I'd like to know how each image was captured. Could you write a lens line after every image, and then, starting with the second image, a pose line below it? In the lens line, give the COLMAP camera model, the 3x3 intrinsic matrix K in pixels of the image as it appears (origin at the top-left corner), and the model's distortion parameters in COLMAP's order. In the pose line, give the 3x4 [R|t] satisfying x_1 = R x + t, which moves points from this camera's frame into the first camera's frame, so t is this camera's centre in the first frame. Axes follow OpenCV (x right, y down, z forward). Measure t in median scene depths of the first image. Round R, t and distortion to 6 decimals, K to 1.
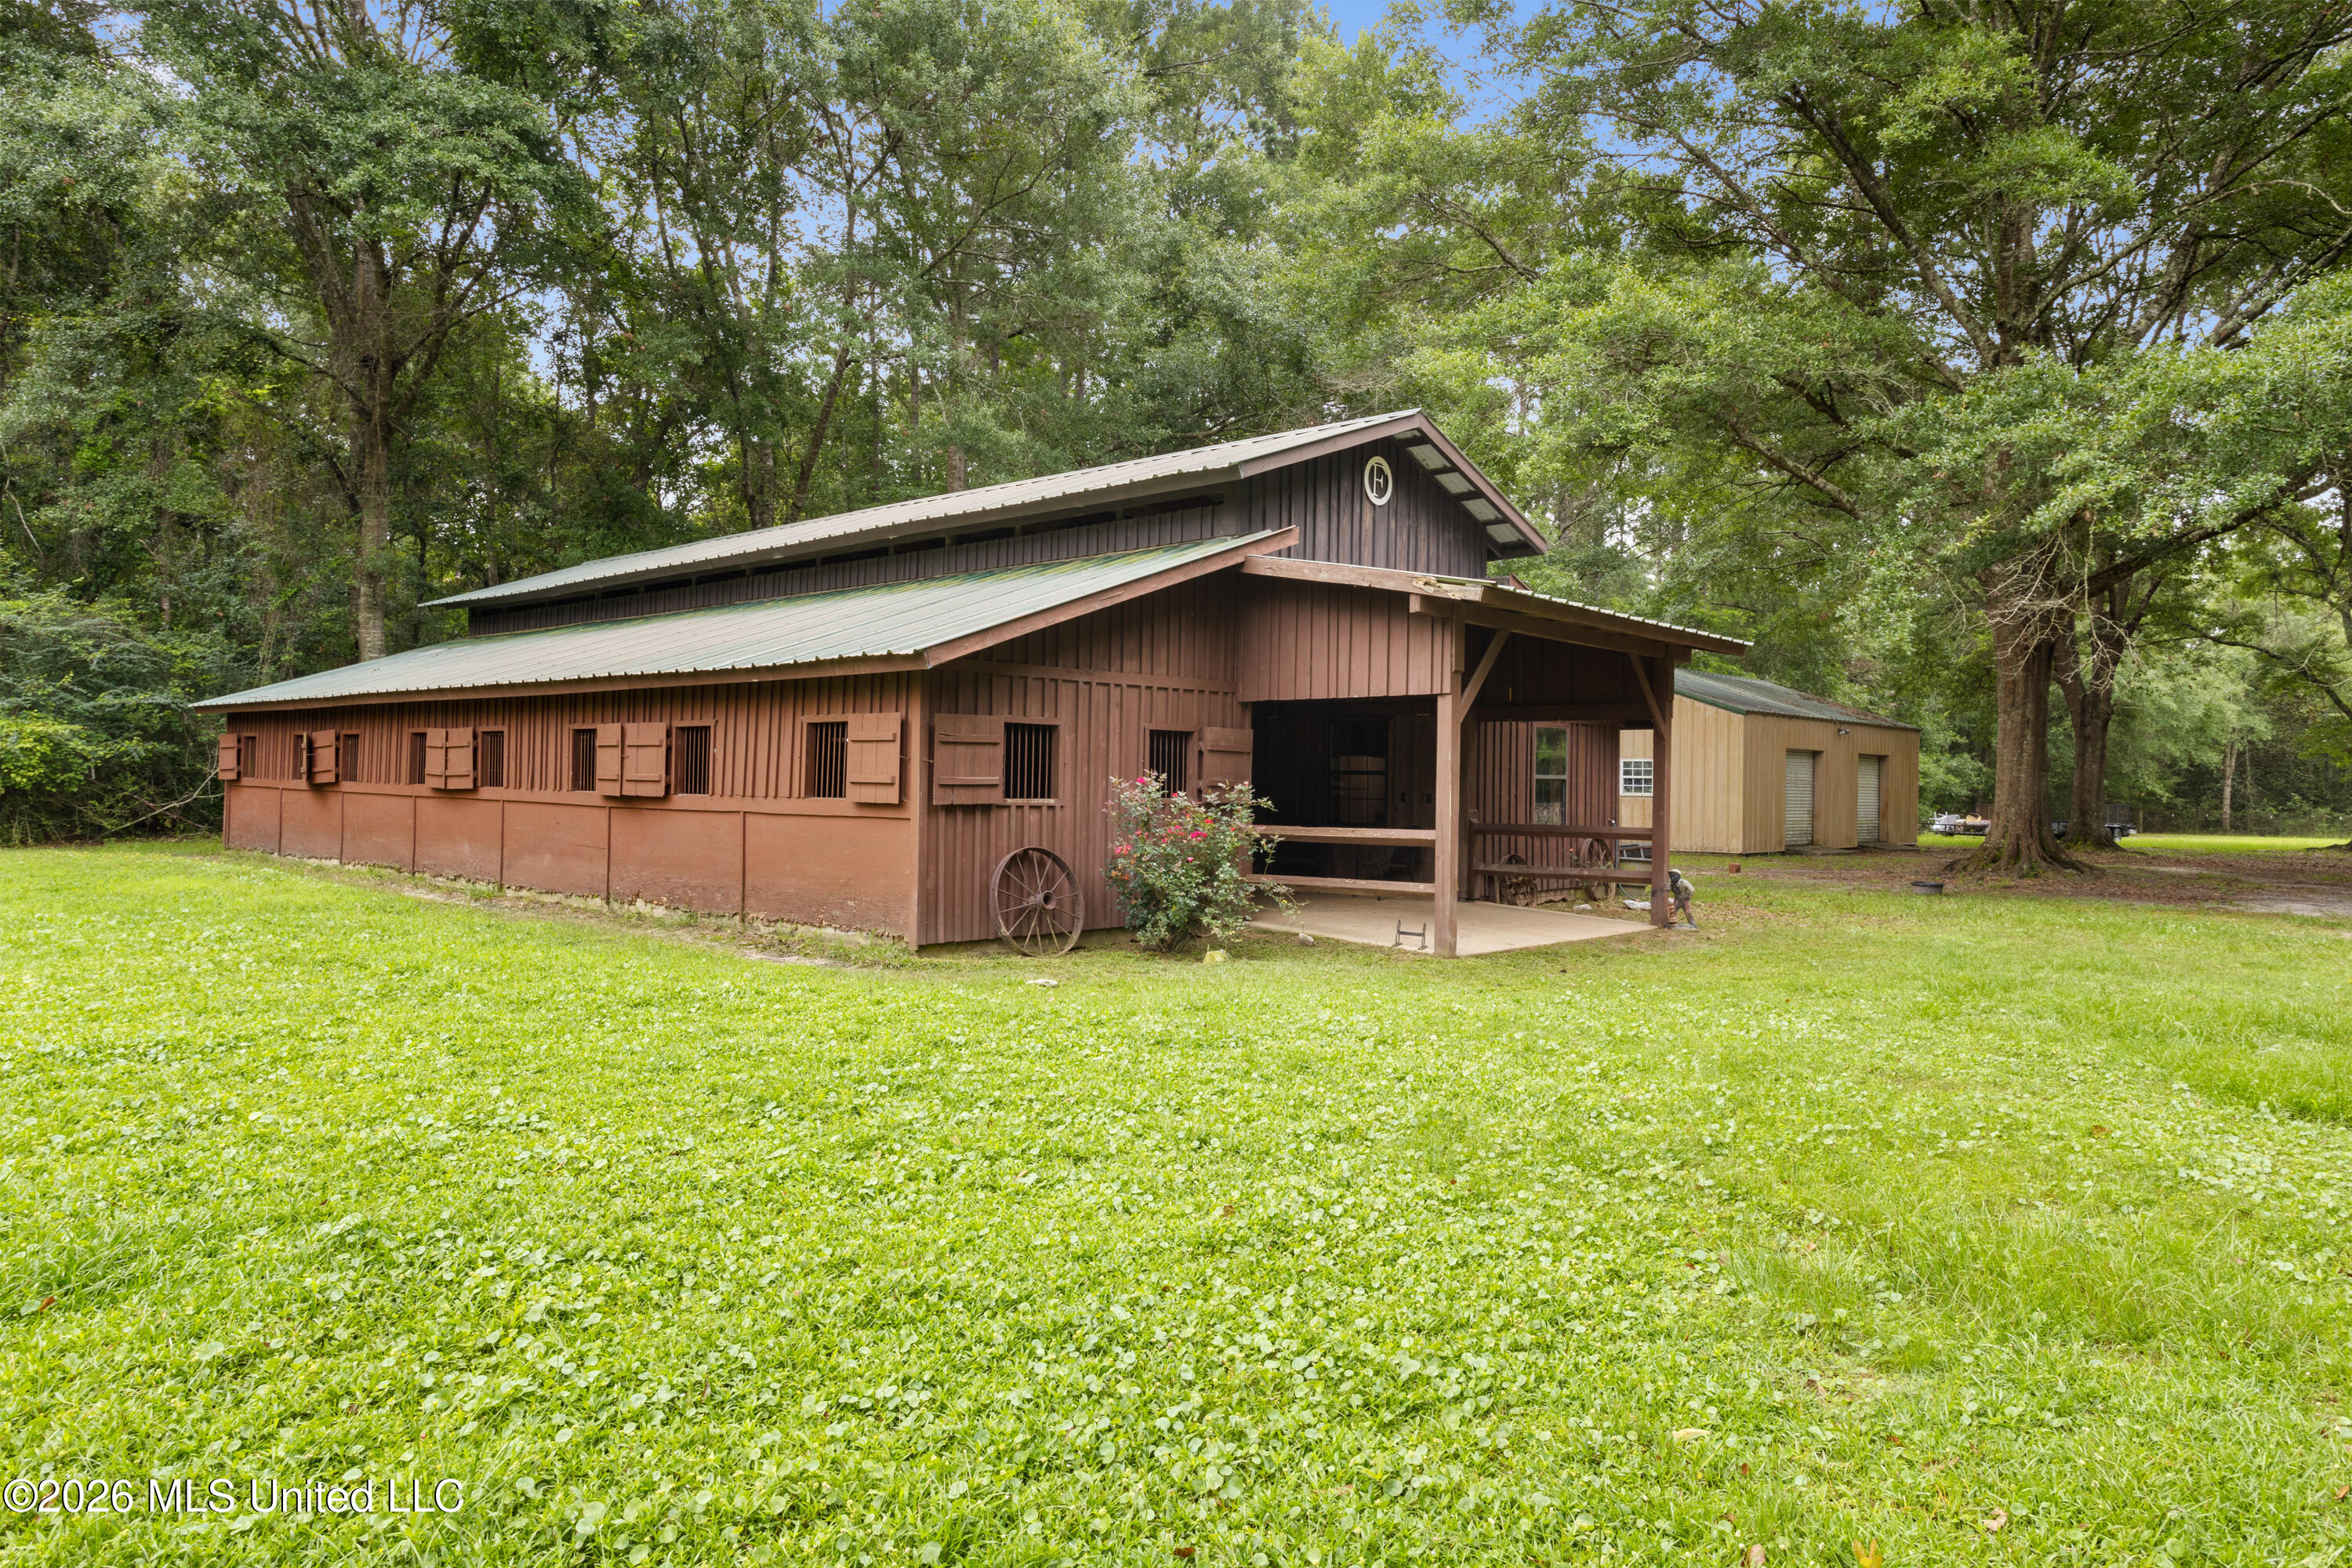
lens RADIAL K [[1516.8, 0, 1182.3], [0, 1516.8, 777.0], [0, 0, 1]] dist [-0.008182, -0.001464]
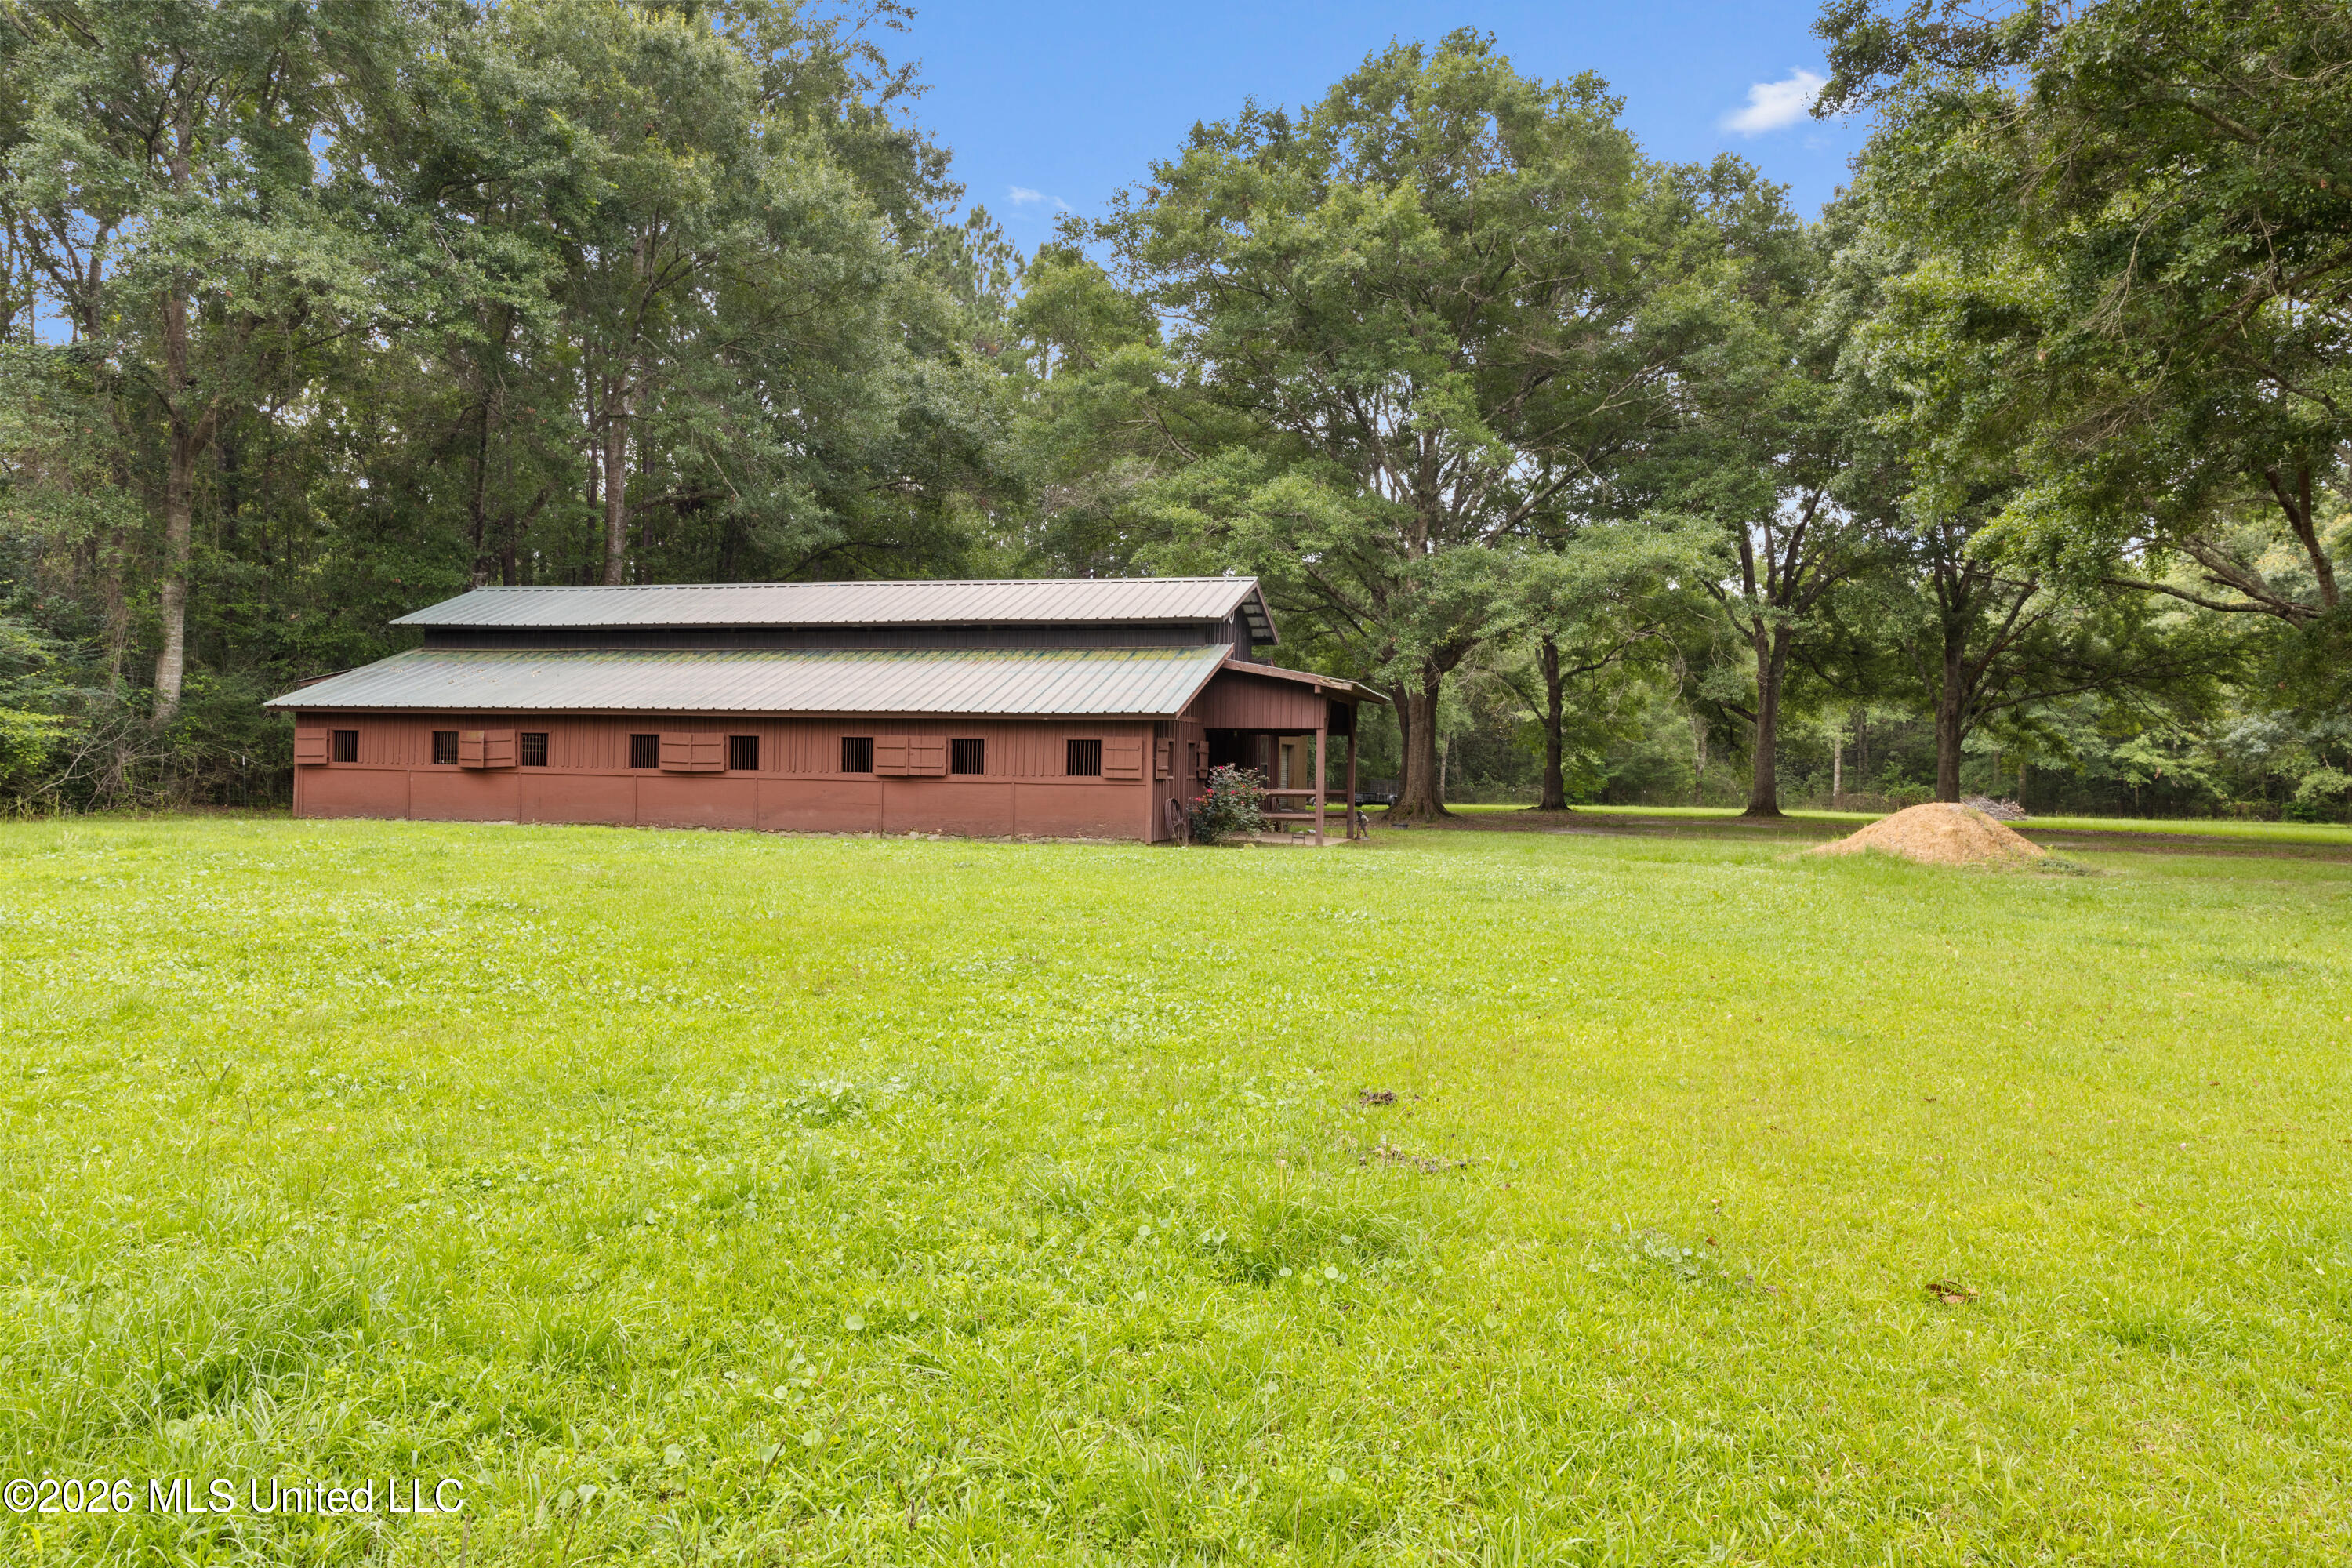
lens RADIAL K [[1700.7, 0, 1184.4], [0, 1700.7, 778.9], [0, 0, 1]] dist [0.010143, 0.000348]
pose [[0.882103, -0.004440, 0.471036, -0.950295], [-0.002116, 0.999908, 0.013388, -0.010942], [-0.471053, -0.012806, 0.882012, -0.896316]]
